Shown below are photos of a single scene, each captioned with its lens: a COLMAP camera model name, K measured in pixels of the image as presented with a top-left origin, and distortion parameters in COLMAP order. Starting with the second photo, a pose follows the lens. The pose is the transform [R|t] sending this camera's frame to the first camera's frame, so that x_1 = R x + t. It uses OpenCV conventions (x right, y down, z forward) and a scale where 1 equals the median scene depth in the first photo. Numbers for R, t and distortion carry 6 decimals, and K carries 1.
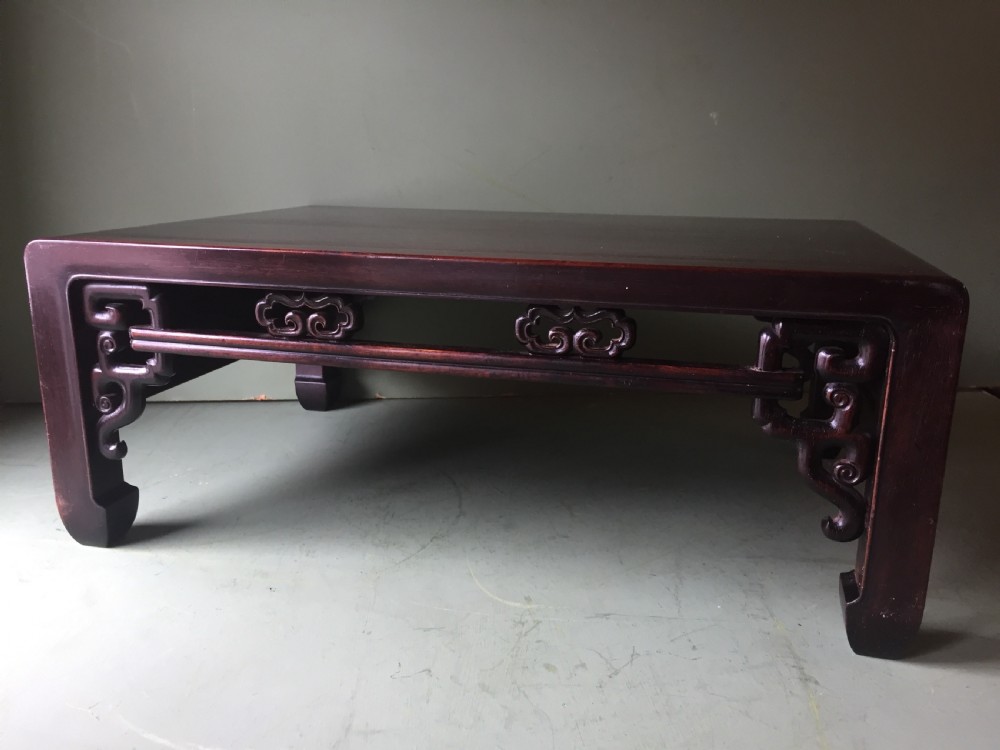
lens RADIAL K [[864.4, 0, 500.4], [0, 864.4, 384.6], [0, 0, 1]] dist [0.092479, -0.163450]
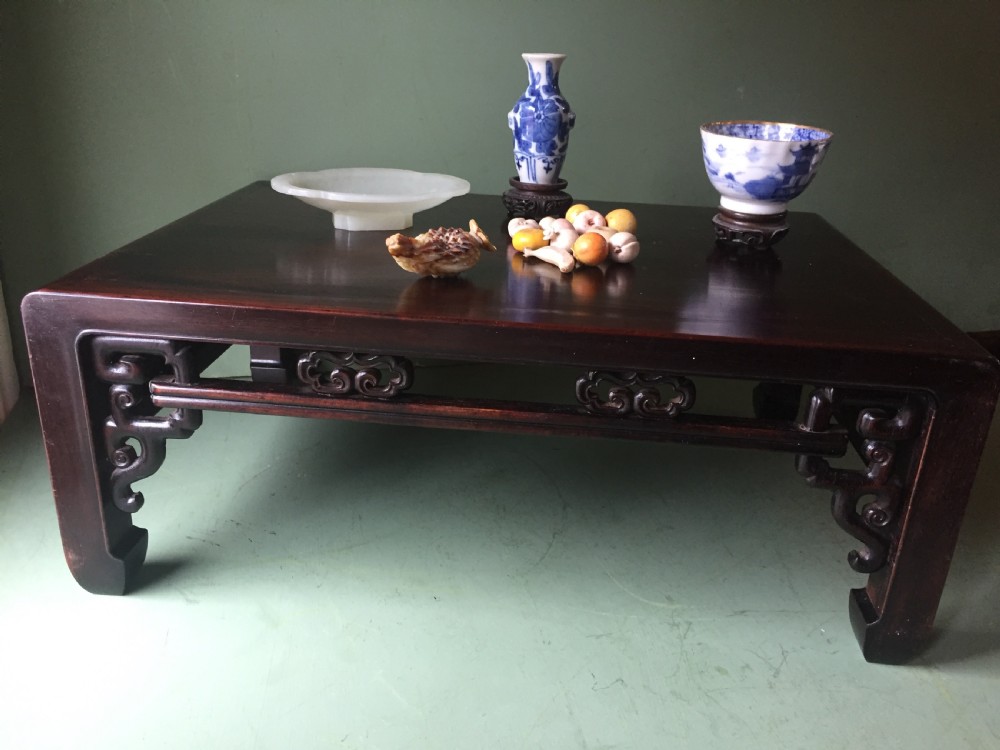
lens RADIAL K [[852.6, 0, 500.0], [0, 852.6, 375.0], [0, 0, 1]] dist [0.089324, -0.151453]
pose [[0.983642, -0.036855, 0.176323, -0.230216], [0.012393, 0.990372, 0.137873, -0.206463], [-0.179707, -0.133432, 0.974629, 0.037990]]
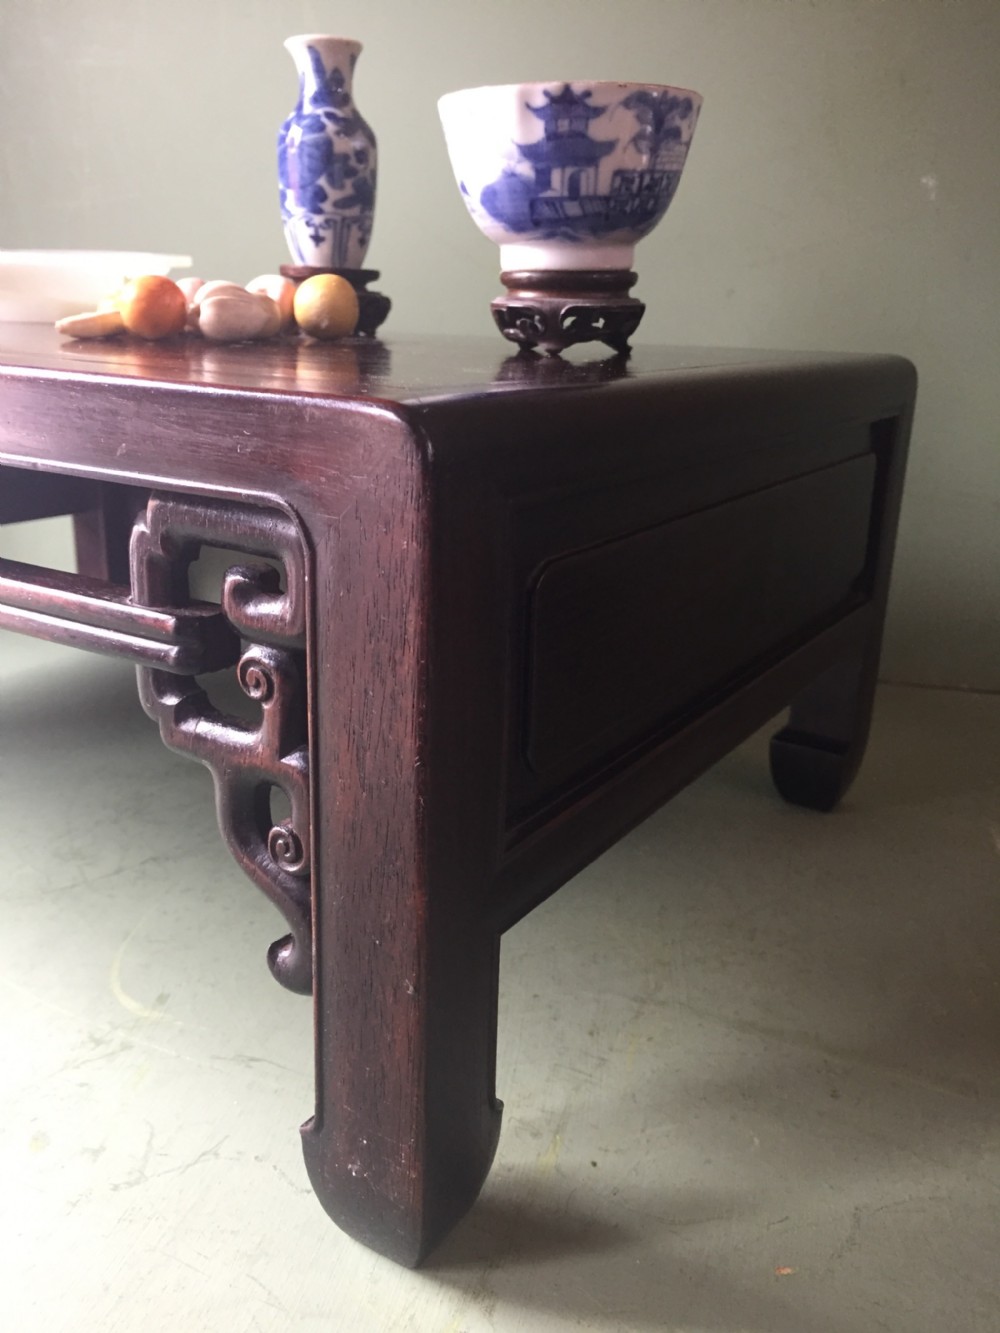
lens RADIAL K [[1152.3, 0, 500.3], [0, 1152.3, 665.4], [0, 0, 1]] dist [0.092479, -0.163450]
pose [[0.955141, 0.103639, -0.277427, 0.580486], [-0.092366, 0.994290, 0.053437, -0.029608], [0.281381, -0.025416, 0.959260, 0.409290]]
